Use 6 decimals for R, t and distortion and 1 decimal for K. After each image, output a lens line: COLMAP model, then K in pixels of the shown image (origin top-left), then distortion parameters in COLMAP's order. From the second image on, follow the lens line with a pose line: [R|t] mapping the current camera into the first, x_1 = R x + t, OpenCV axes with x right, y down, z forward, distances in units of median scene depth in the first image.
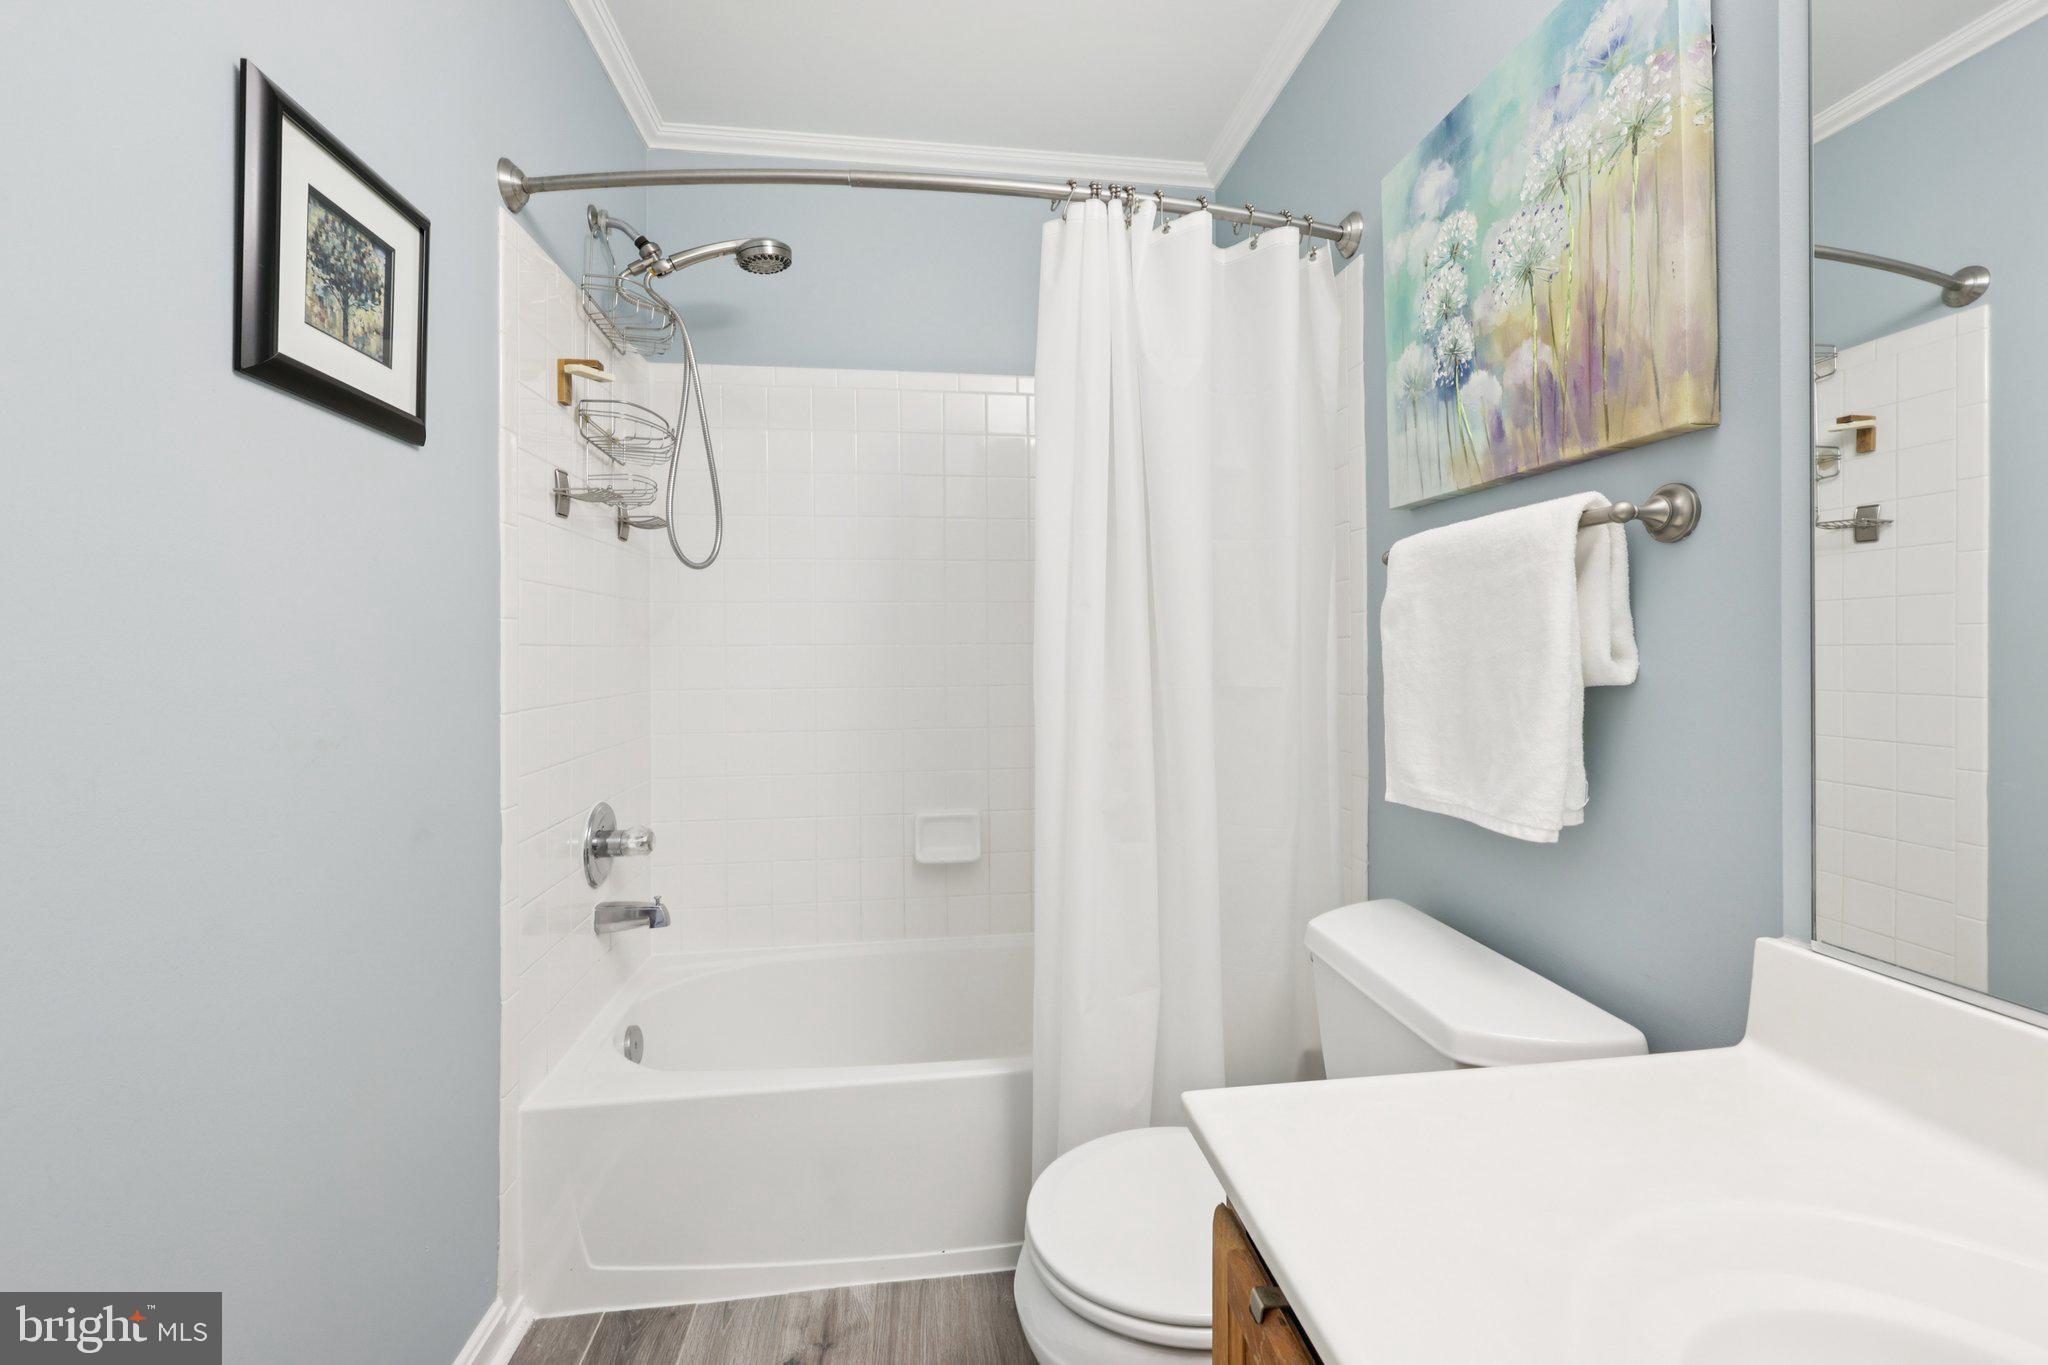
lens RADIAL K [[845.4, 0, 1022.4], [0, 845.4, 653.8], [0, 0, 1]] dist [0.000119, 0.000109]
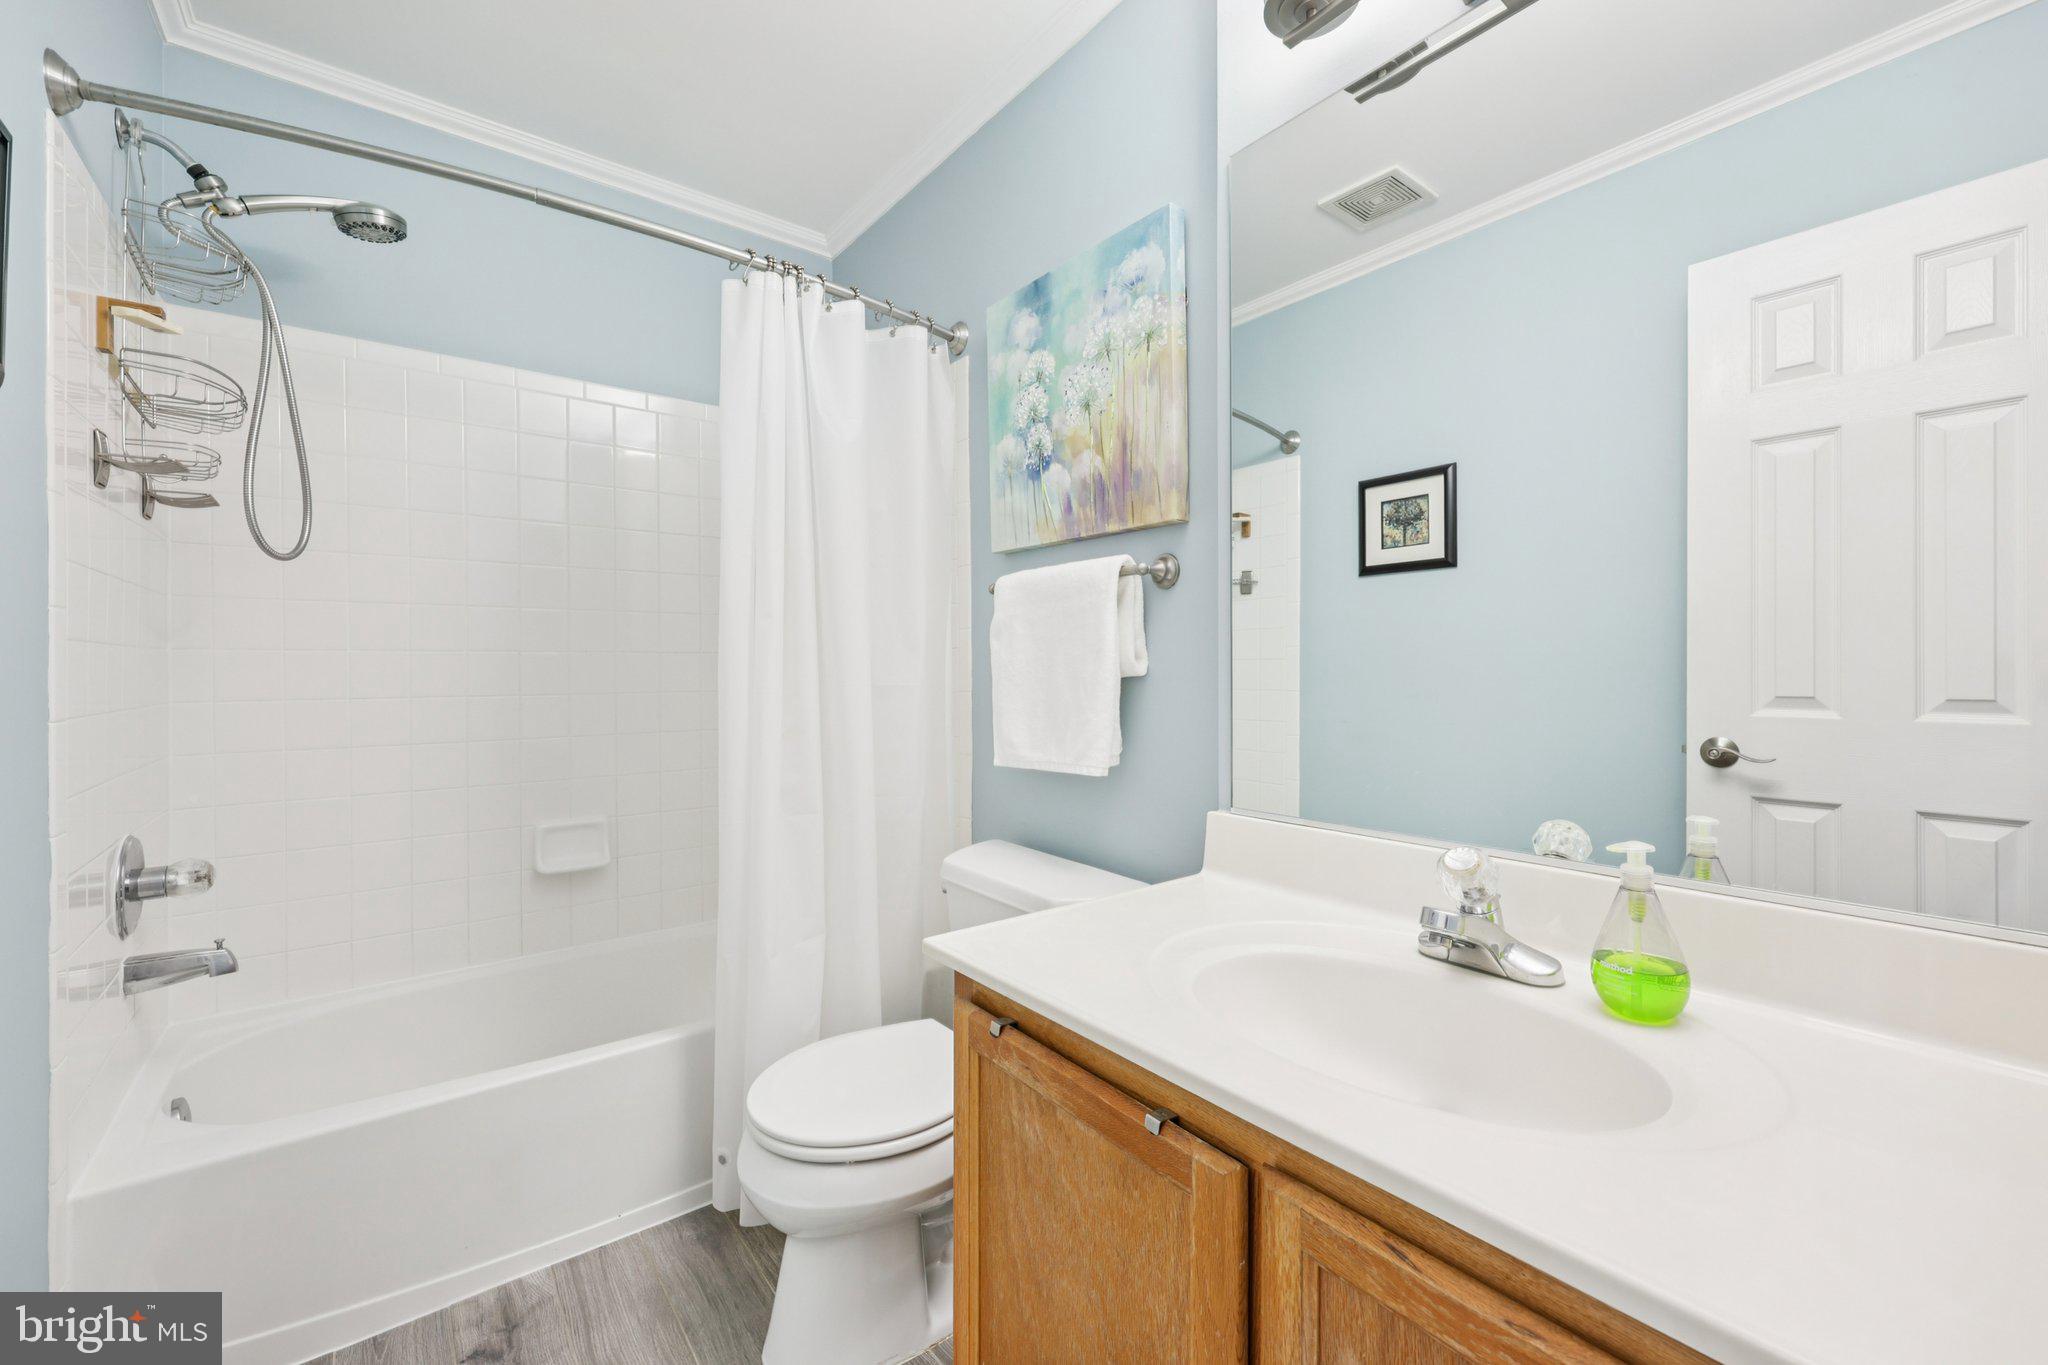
lens RADIAL K [[845.4, 0, 1021.3], [0, 845.4, 676.5], [0, 0, 1]] dist [0.000119, 0.000109]
pose [[0.862098, -0.000756, 0.506741, -0.208763], [0.000005, 0.999999, 0.001483, 0.024702], [-0.506741, -0.001276, 0.862097, -0.188986]]
